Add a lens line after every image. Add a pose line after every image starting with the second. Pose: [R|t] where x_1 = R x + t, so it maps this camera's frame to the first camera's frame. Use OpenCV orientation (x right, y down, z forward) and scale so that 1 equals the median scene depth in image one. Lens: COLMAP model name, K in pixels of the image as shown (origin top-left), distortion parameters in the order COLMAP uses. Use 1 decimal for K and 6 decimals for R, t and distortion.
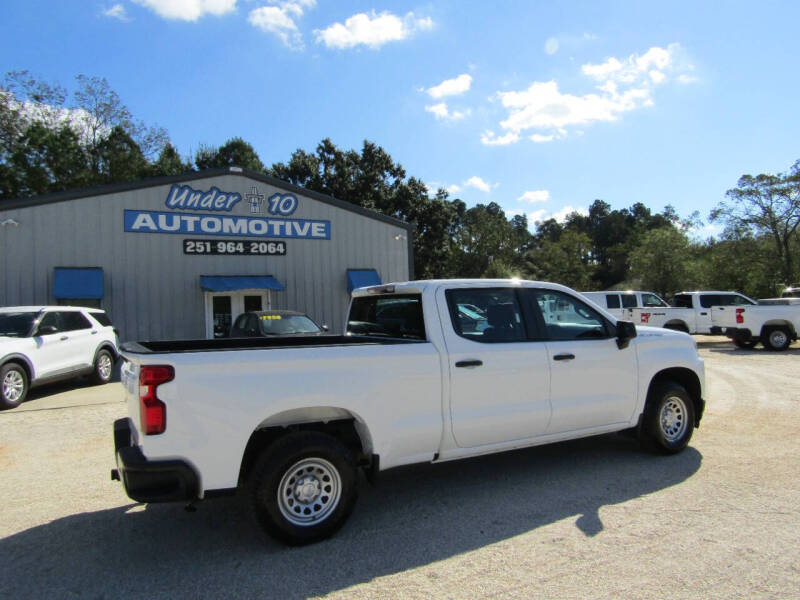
lens RADIAL K [[561.8, 0, 402.3], [0, 561.8, 298.8], [0, 0, 1]] dist [-0.017568, 0.005708]
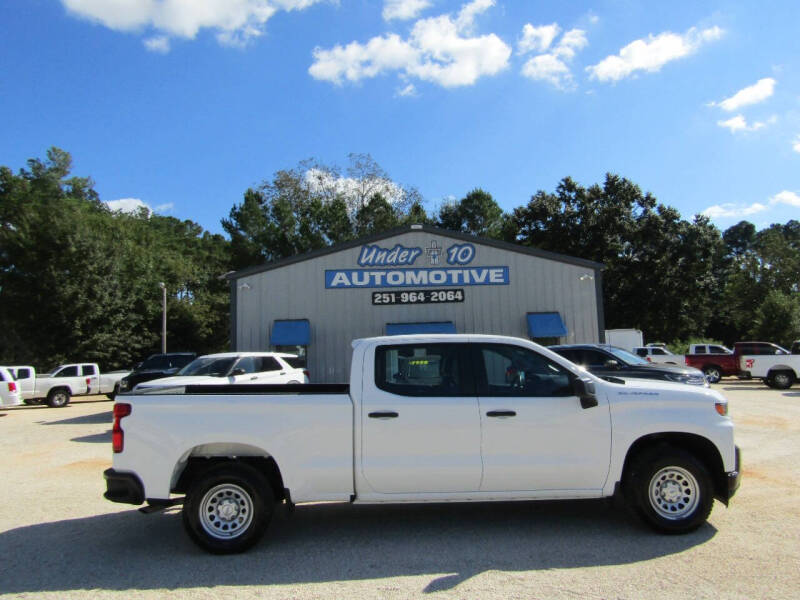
lens RADIAL K [[561.8, 0, 402.3], [0, 561.8, 298.8], [0, 0, 1]] dist [-0.017568, 0.005708]
pose [[0.887845, -0.042202, -0.458203, 0.171746], [0.010064, 0.997328, -0.072355, -0.007915], [0.460032, 0.059629, 0.885898, 0.009783]]
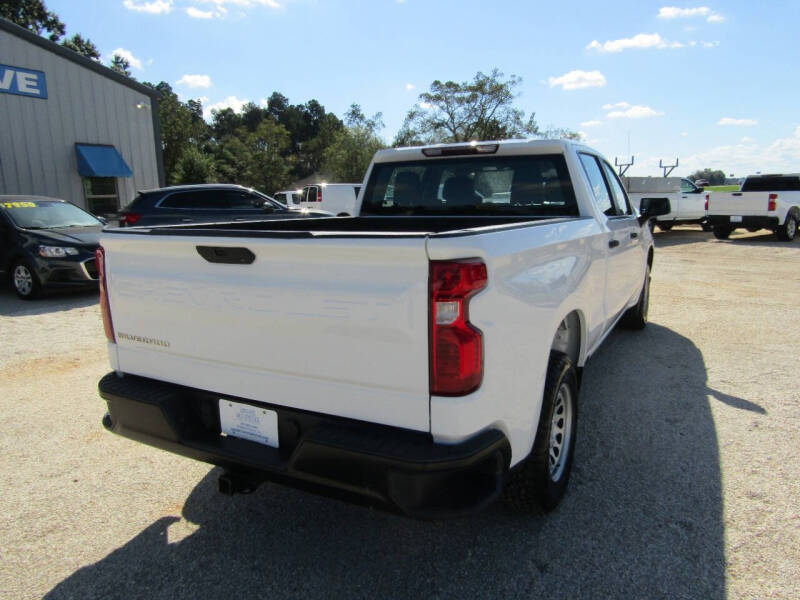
lens RADIAL K [[561.8, 0, 402.3], [0, 561.8, 298.8], [0, 0, 1]] dist [-0.017568, 0.005708]
pose [[0.841346, -0.083538, 0.534002, -0.152941], [-0.014993, 0.983996, 0.177557, 0.013517], [-0.540288, -0.157394, 0.826629, 0.123813]]
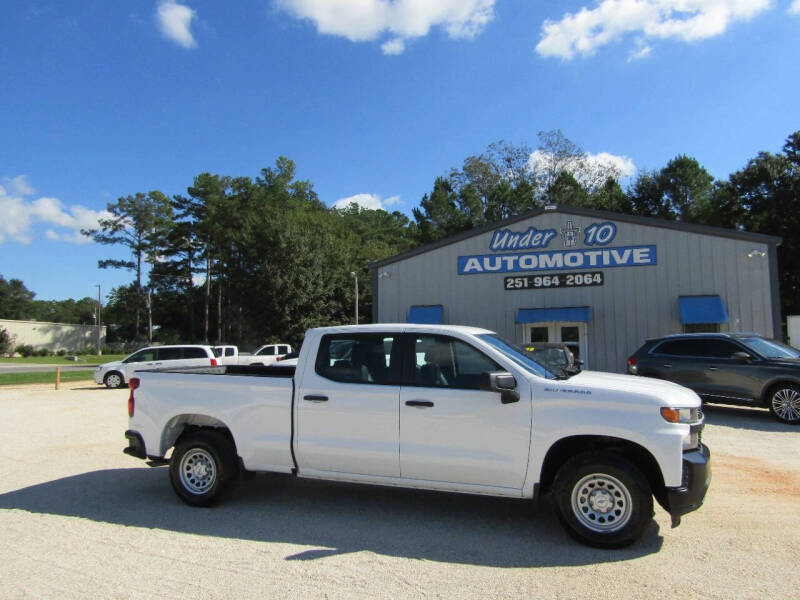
lens RADIAL K [[561.8, 0, 402.3], [0, 561.8, 298.8], [0, 0, 1]] dist [-0.017568, 0.005708]
pose [[0.655185, -0.037732, -0.754526, 0.297032], [0.004702, 0.998936, -0.045872, -0.010409], [0.755454, 0.026506, 0.654666, 0.092439]]
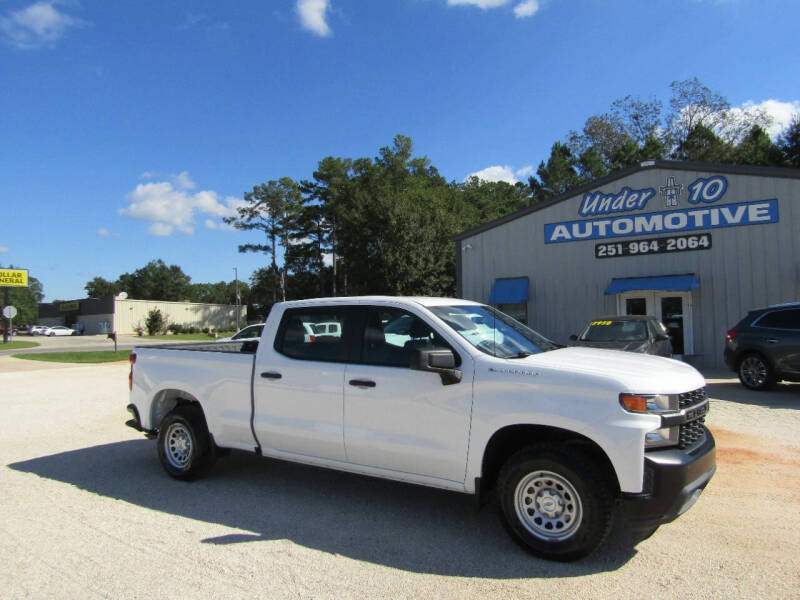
lens RADIAL K [[561.8, 0, 402.3], [0, 561.8, 298.8], [0, 0, 1]] dist [-0.017568, 0.005708]
pose [[0.462120, -0.015856, -0.886676, 0.324435], [0.022760, 0.999723, -0.006015, -0.007028], [0.886525, -0.017402, 0.462353, 0.185388]]
